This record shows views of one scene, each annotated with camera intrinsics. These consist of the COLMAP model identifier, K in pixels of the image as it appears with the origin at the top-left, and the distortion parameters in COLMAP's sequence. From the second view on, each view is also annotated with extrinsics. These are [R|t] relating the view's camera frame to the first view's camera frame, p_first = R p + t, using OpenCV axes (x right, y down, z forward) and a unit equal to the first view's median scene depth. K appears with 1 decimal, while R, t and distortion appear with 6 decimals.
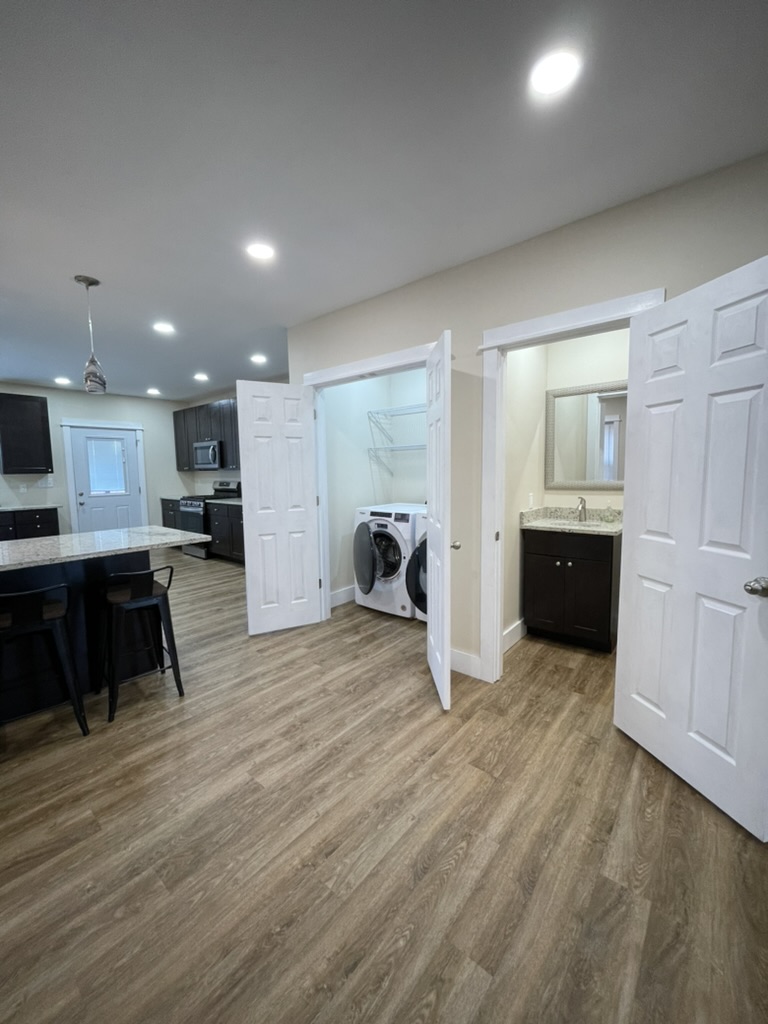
lens RADIAL K [[409.0, 0, 381.6], [0, 409.0, 509.6], [0, 0, 1]] dist [-0.002674, 0.000101]
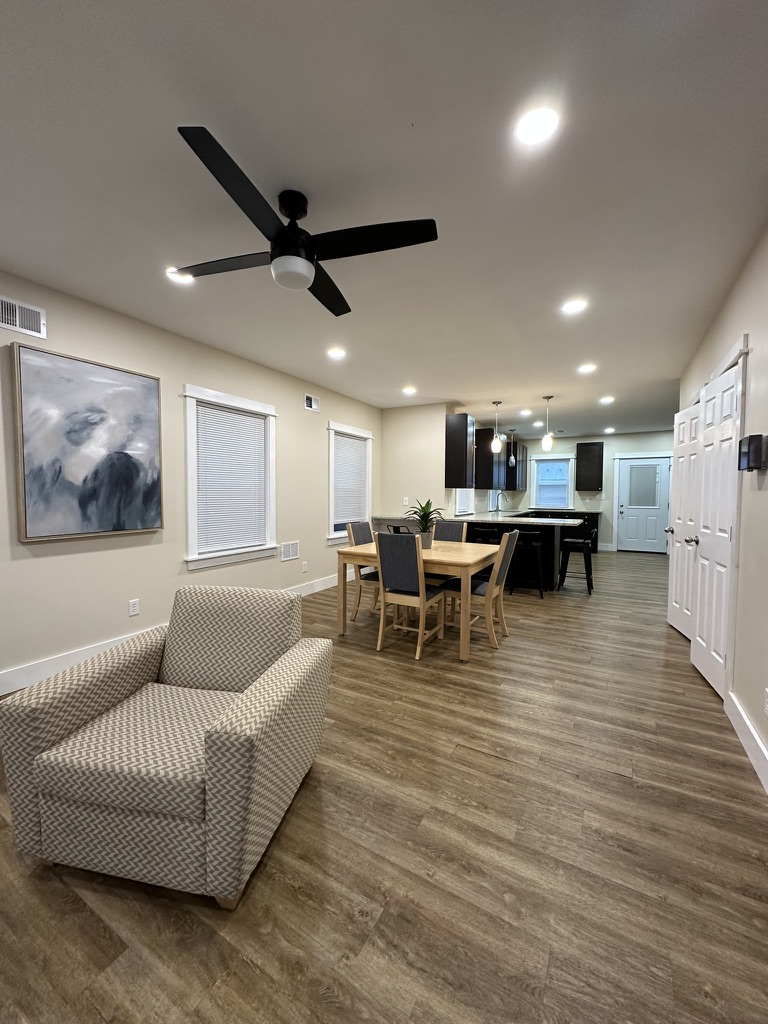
lens RADIAL K [[410.9, 0, 385.2], [0, 410.9, 503.0], [0, 0, 1]] dist [-0.005495, 0.001135]
pose [[0.177239, 0.035201, -0.983538, 1.499107], [-0.103677, 0.994467, 0.016909, 0.041816], [0.978692, 0.098974, 0.179908, -0.183275]]
